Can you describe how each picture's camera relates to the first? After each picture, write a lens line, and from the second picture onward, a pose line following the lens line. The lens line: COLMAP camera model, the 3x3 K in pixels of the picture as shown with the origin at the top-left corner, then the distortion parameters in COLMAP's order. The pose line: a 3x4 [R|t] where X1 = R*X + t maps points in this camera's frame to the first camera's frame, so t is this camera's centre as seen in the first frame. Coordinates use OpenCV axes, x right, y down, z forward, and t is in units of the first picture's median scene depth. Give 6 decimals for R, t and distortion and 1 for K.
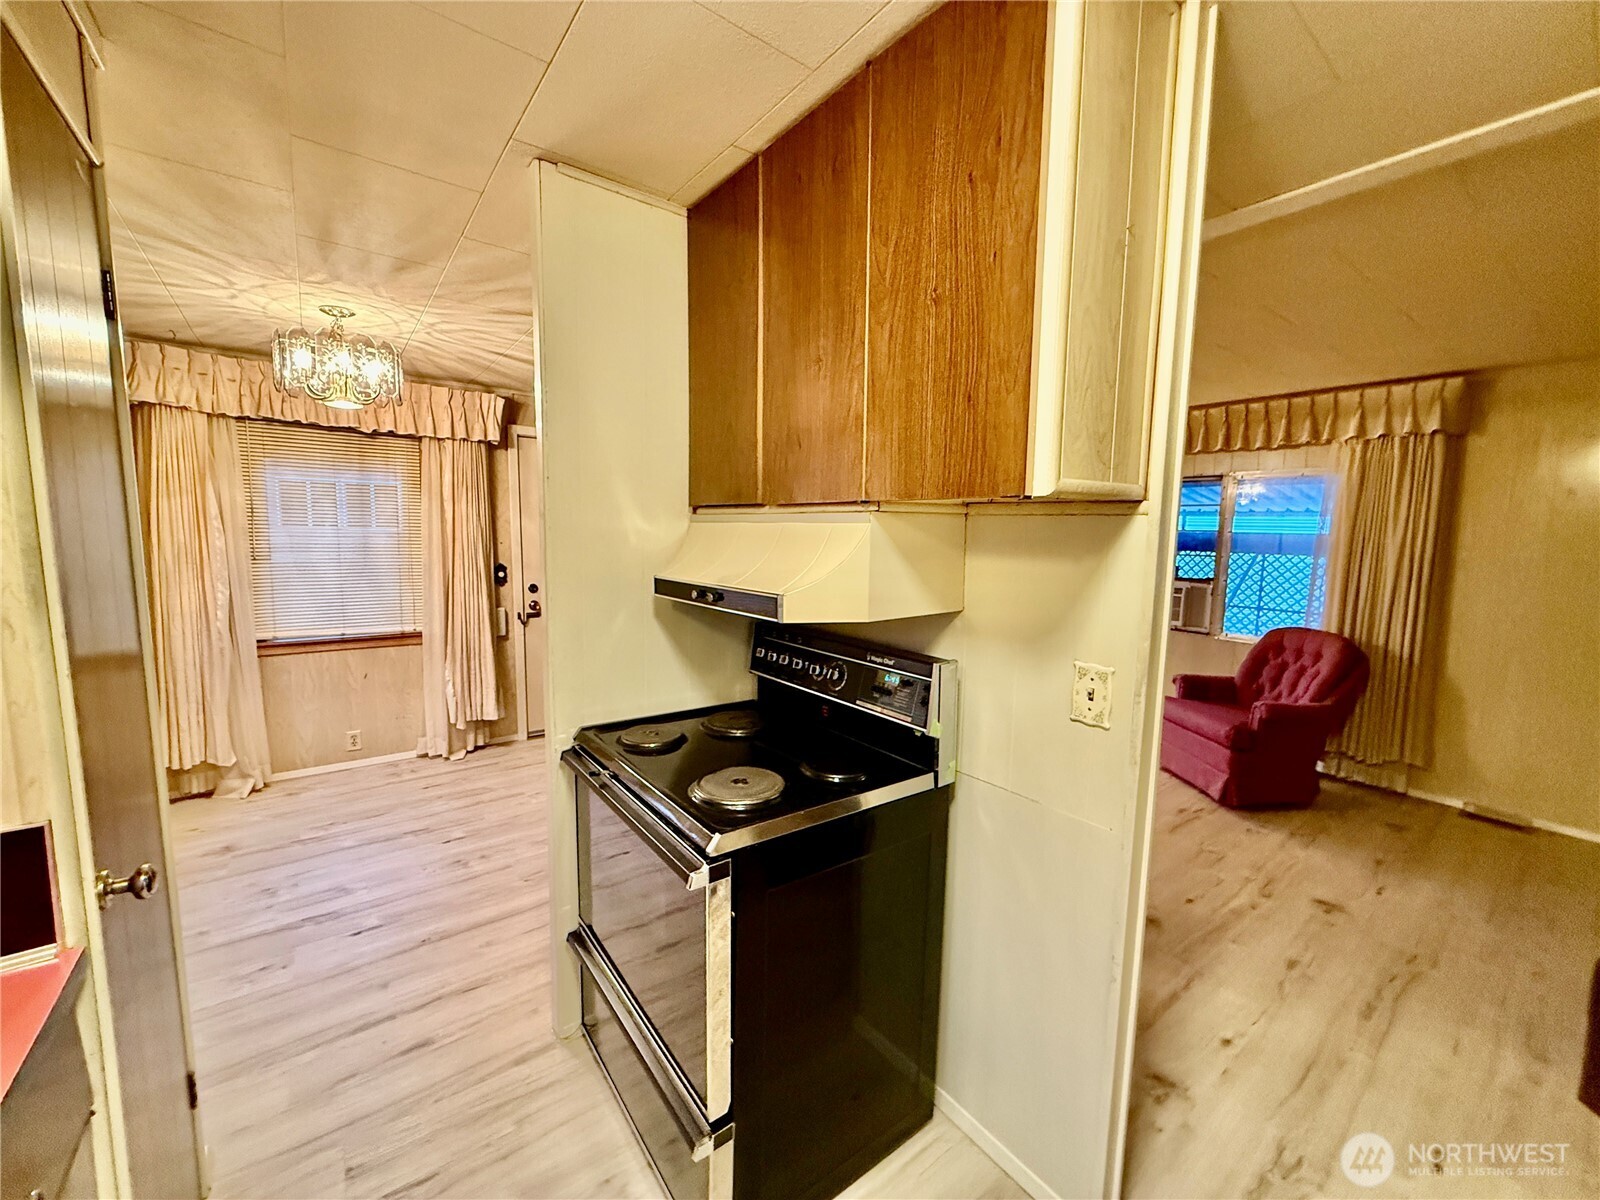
lens RADIAL K [[635.8, 0, 799.4], [0, 635.8, 598.1], [0, 0, 1]] dist [-0.002782, 0.000505]
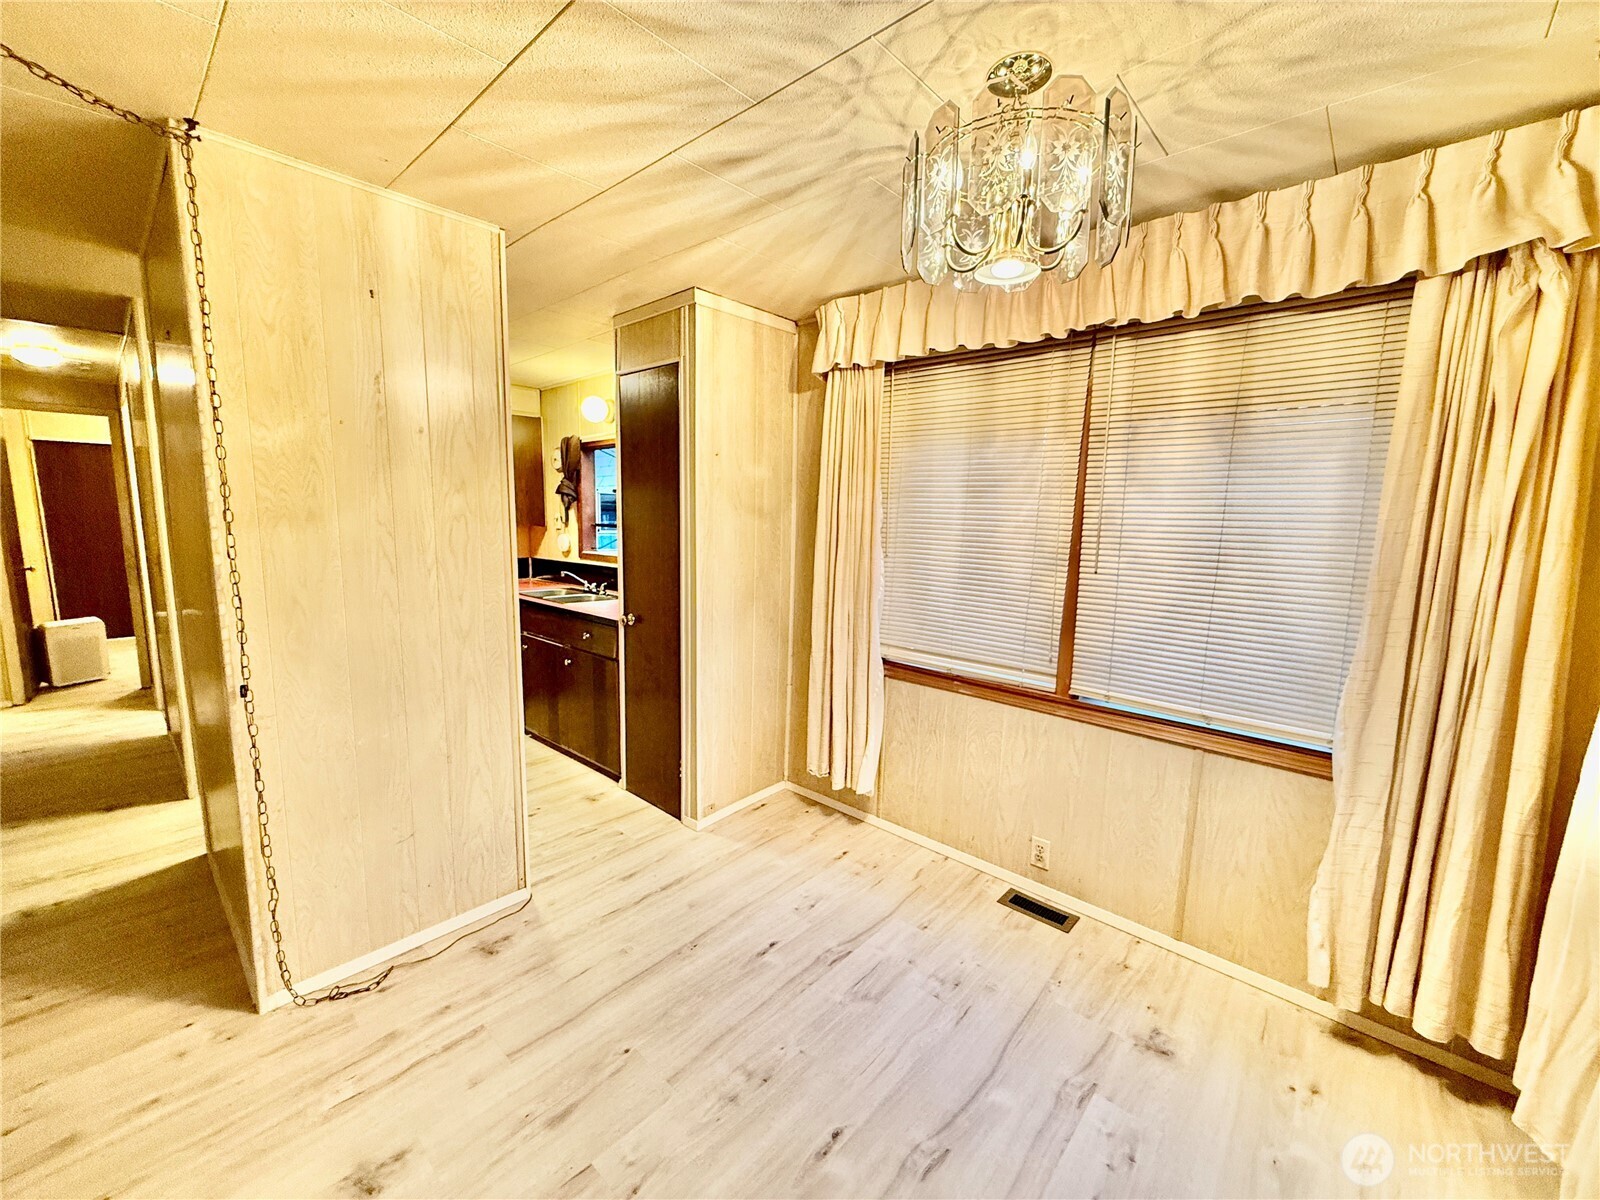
lens RADIAL K [[635.8, 0, 800.0], [0, 635.8, 602.5], [0, 0, 1]] dist [-0.002782, 0.000505]
pose [[-0.982395, -0.010681, -0.186511, -0.337980], [-0.054866, 0.970833, 0.233394, -0.116544], [0.178578, 0.239518, -0.954327, 1.089917]]
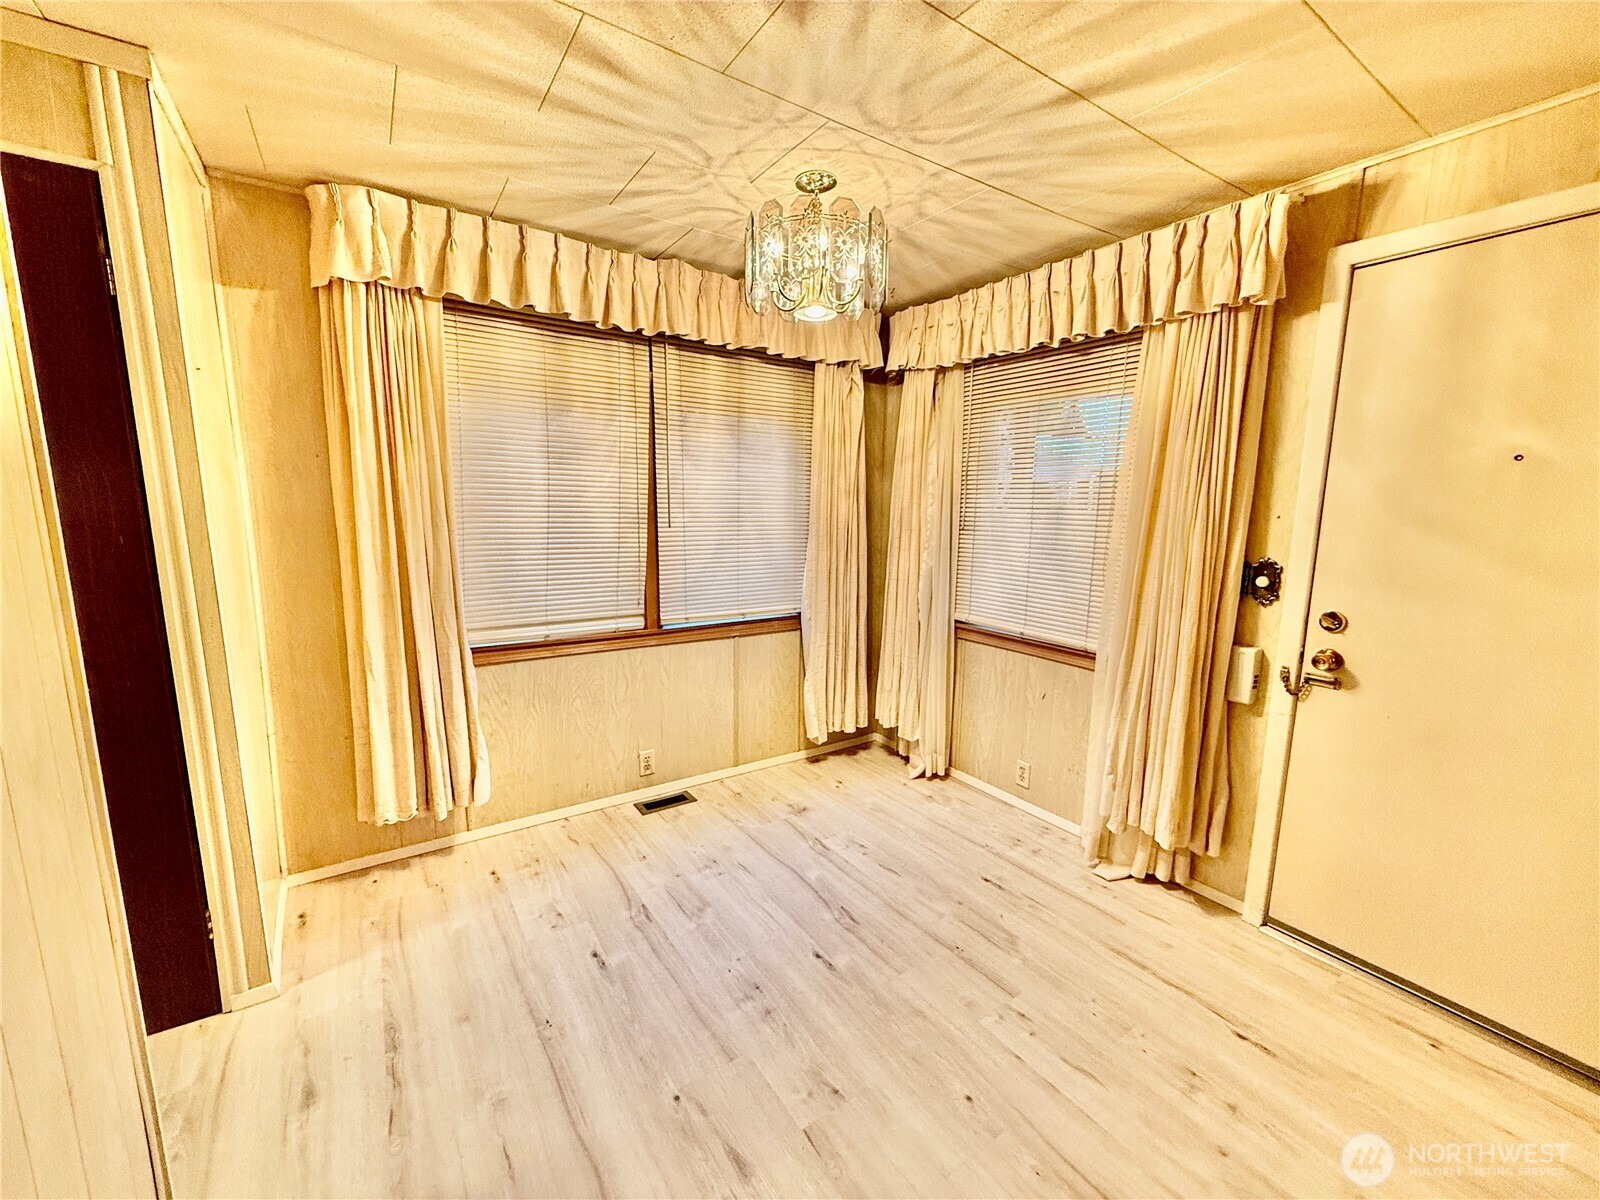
lens RADIAL K [[635.8, 0, 789.3], [0, 635.8, 603.0], [0, 0, 1]] dist [-0.002782, 0.000505]
pose [[-0.062478, 0.138928, -0.988330, 0.042518], [-0.114156, 0.982770, 0.145363, -0.057670], [0.991496, 0.121906, -0.045542, 0.755823]]
